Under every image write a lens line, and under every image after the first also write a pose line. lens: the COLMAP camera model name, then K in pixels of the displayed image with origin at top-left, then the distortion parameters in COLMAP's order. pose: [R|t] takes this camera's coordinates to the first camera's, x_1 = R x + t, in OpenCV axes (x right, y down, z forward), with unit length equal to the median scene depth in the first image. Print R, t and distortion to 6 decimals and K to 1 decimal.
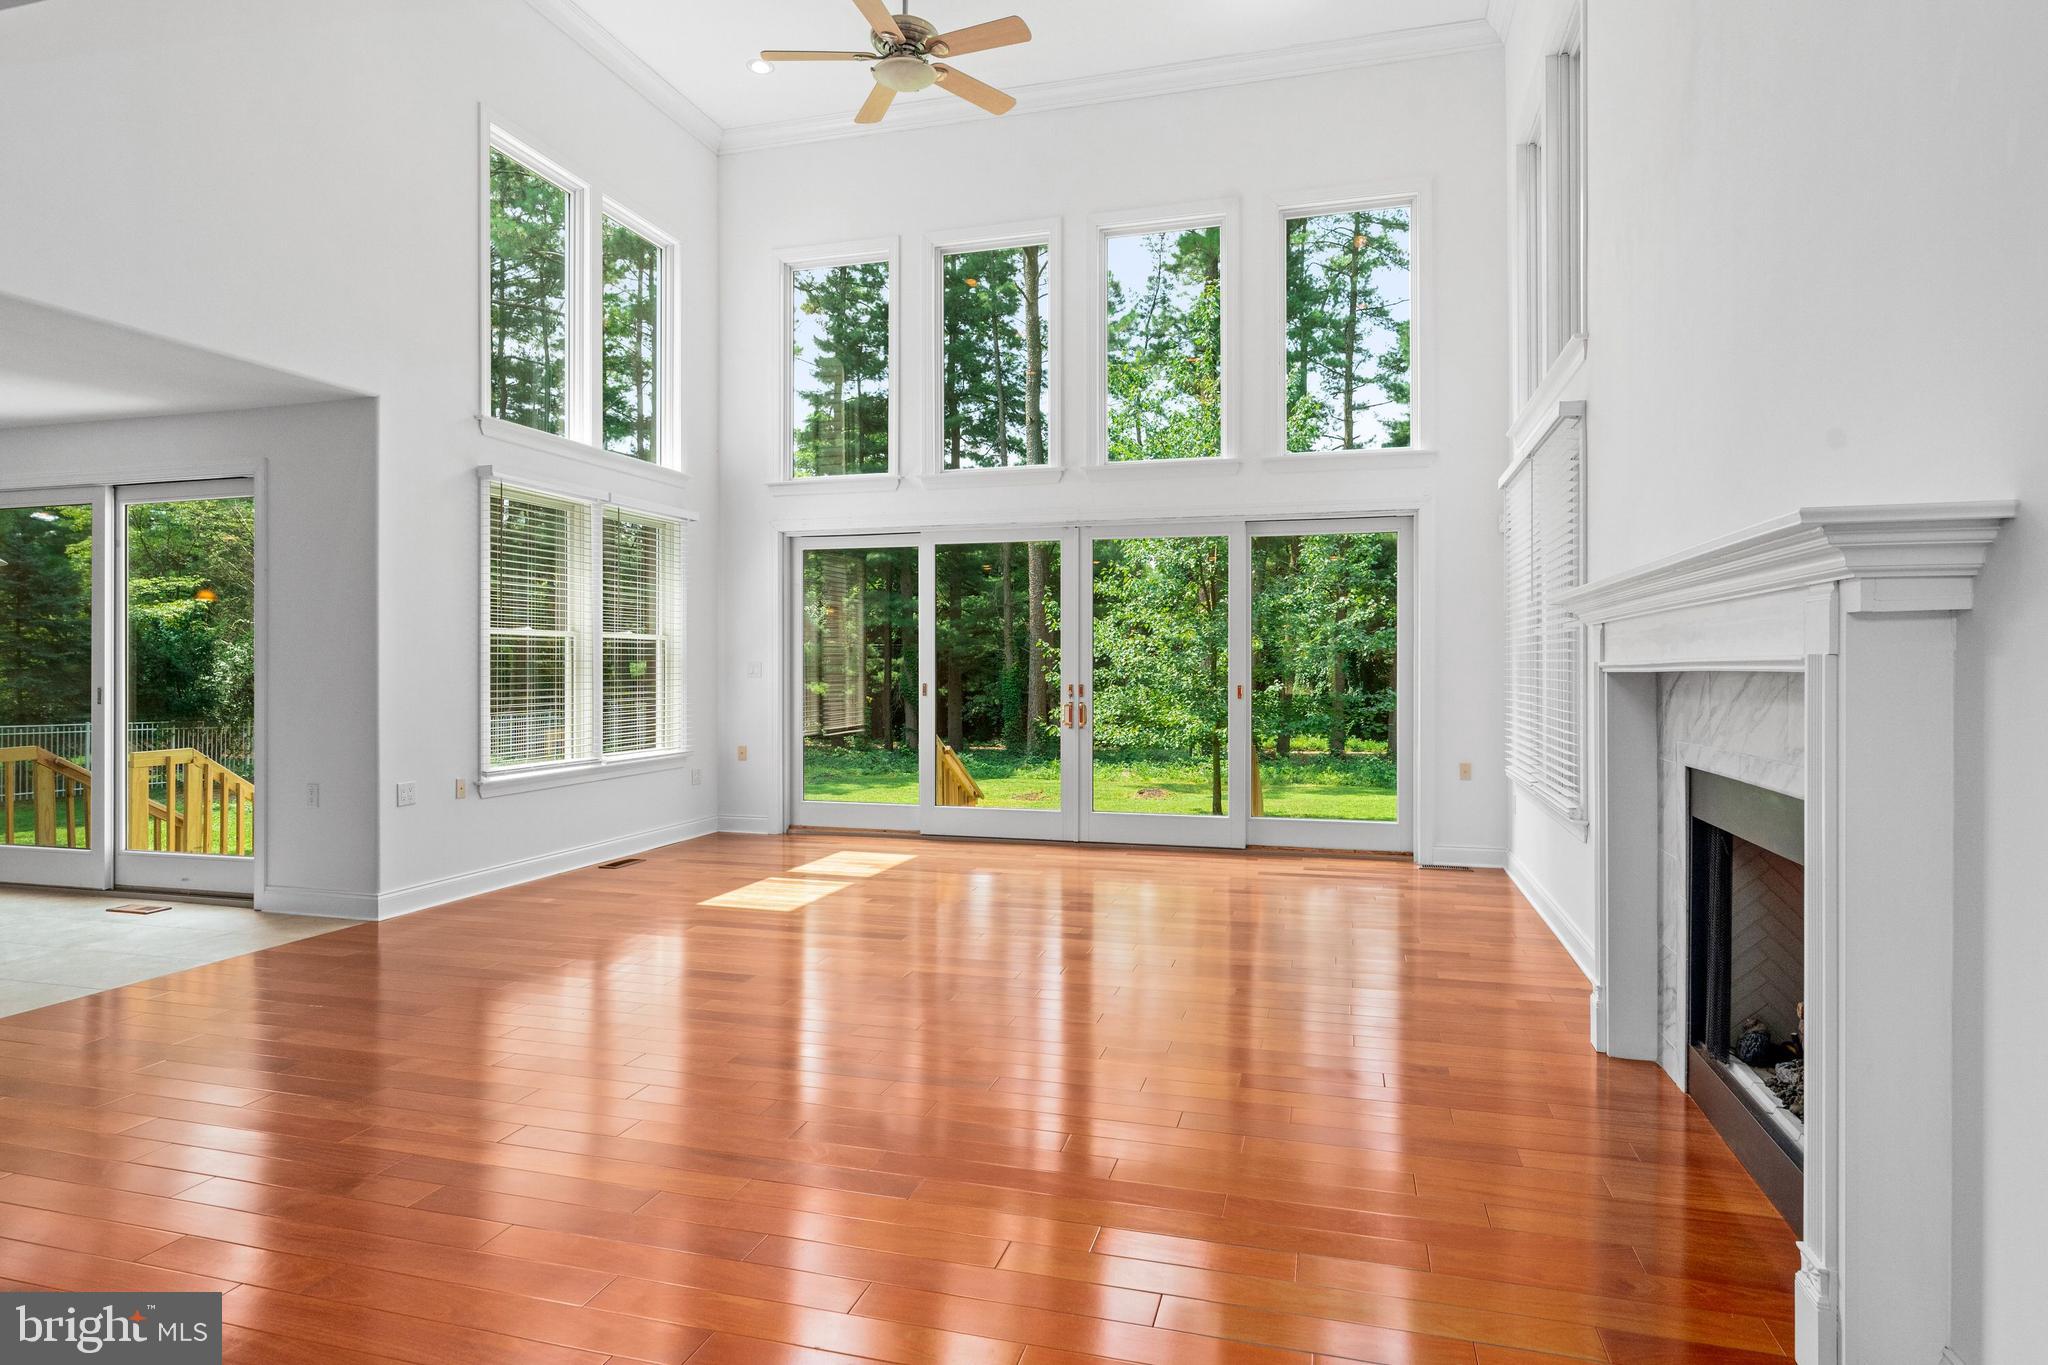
lens RADIAL K [[1124.3, 0, 1024.2], [0, 1124.3, 663.6], [0, 0, 1]] dist [-0.009755, 0.007309]
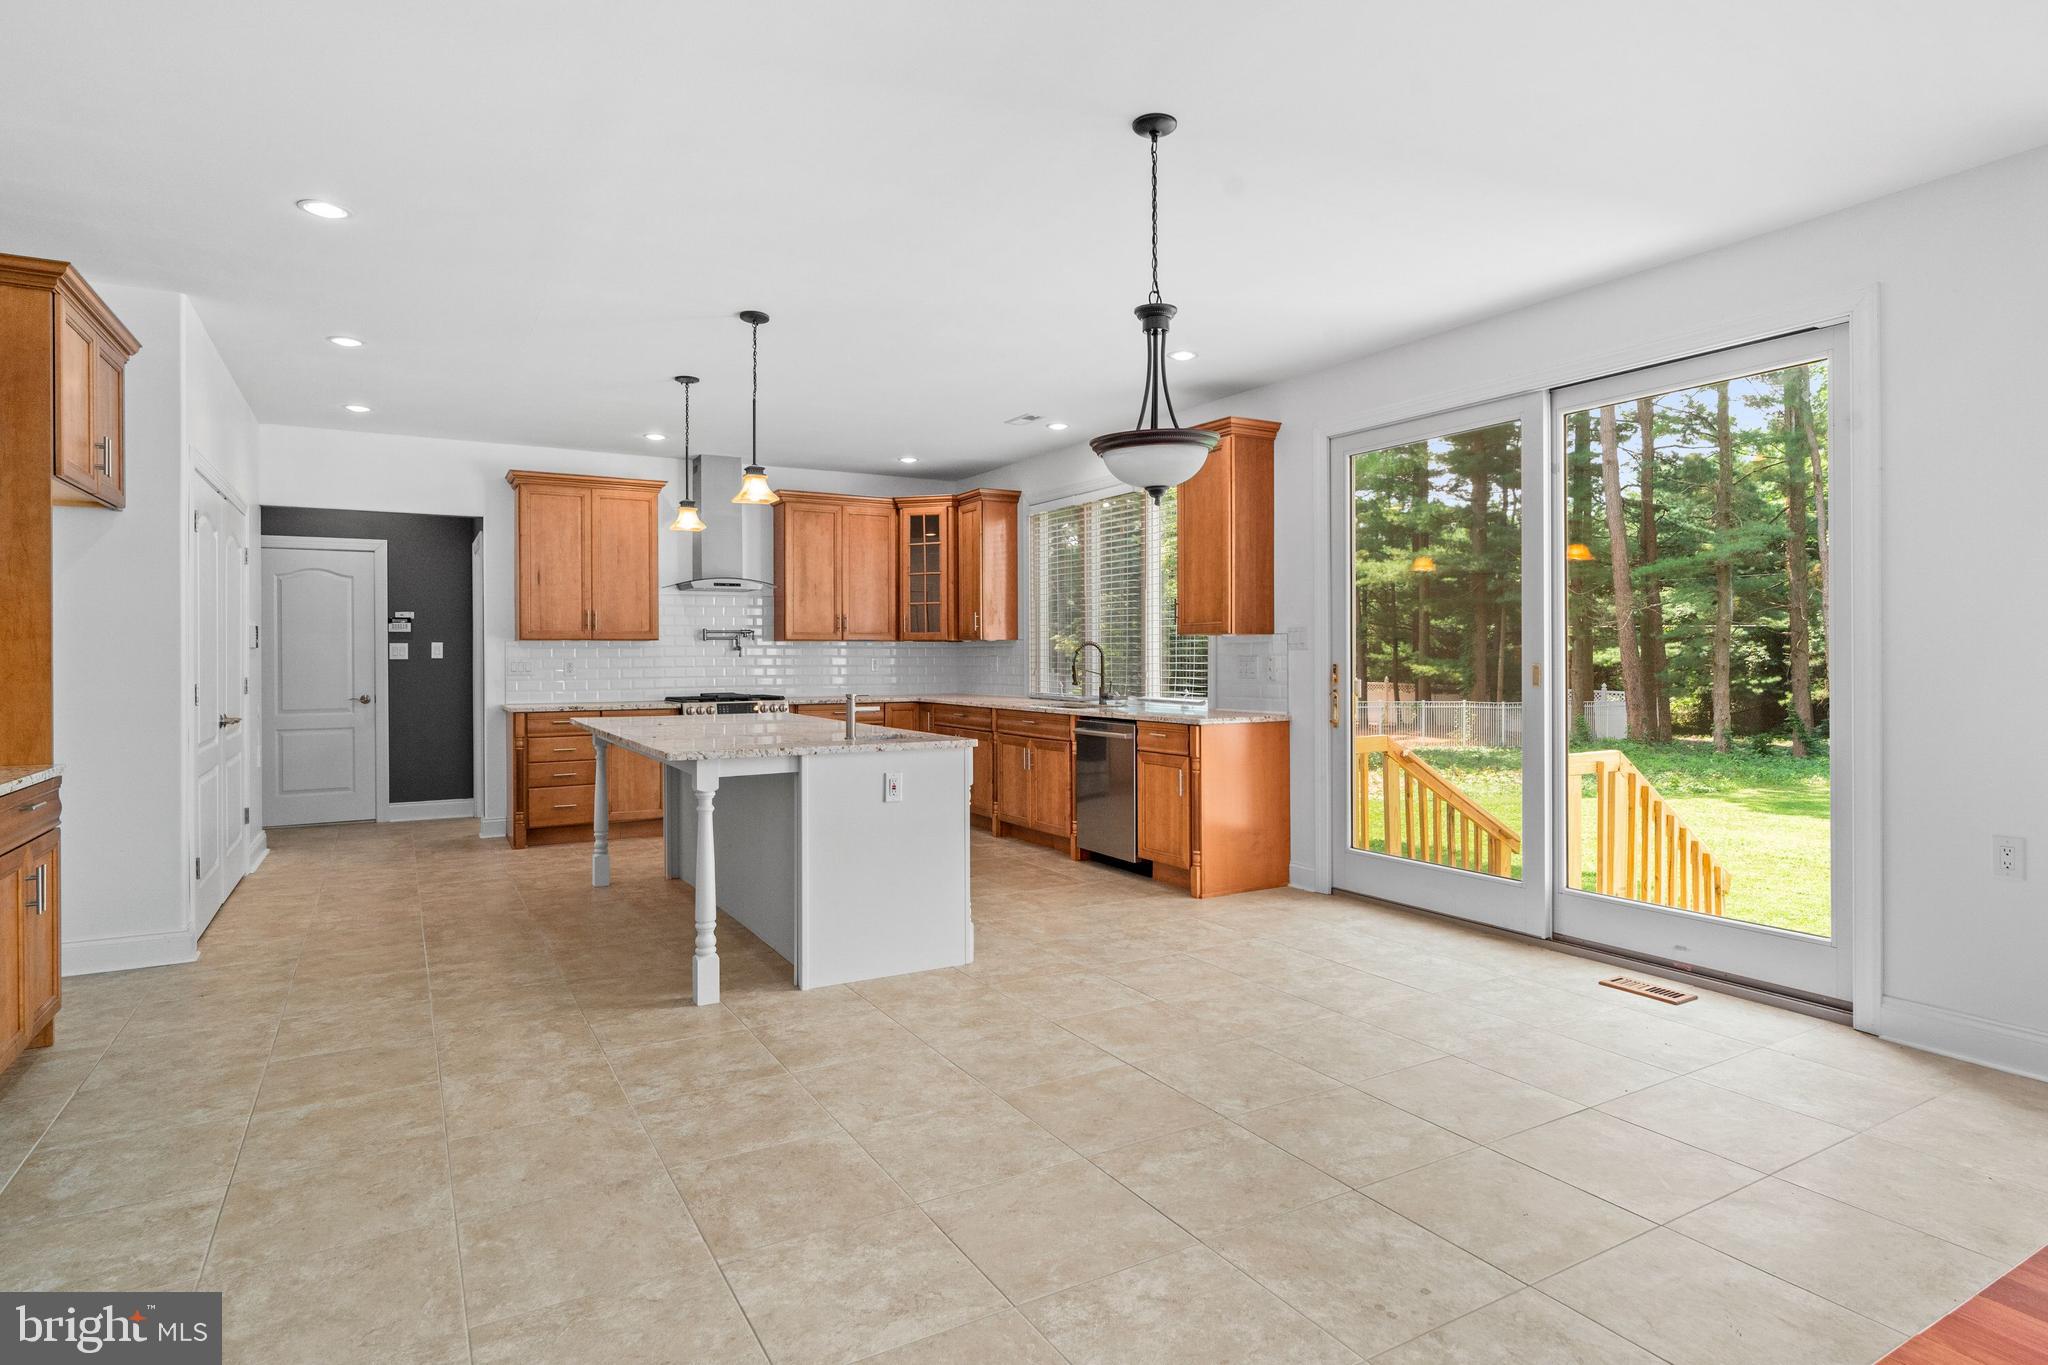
lens RADIAL K [[1093.3, 0, 1030.8], [0, 1093.3, 655.4], [0, 0, 1]] dist [-0.003536, 0.004712]
pose [[0.720677, -0.002517, -0.693266, -0.493115], [0.004958, 0.999987, 0.001523, 0.010894], [0.693253, -0.004535, 0.720680, 0.216912]]
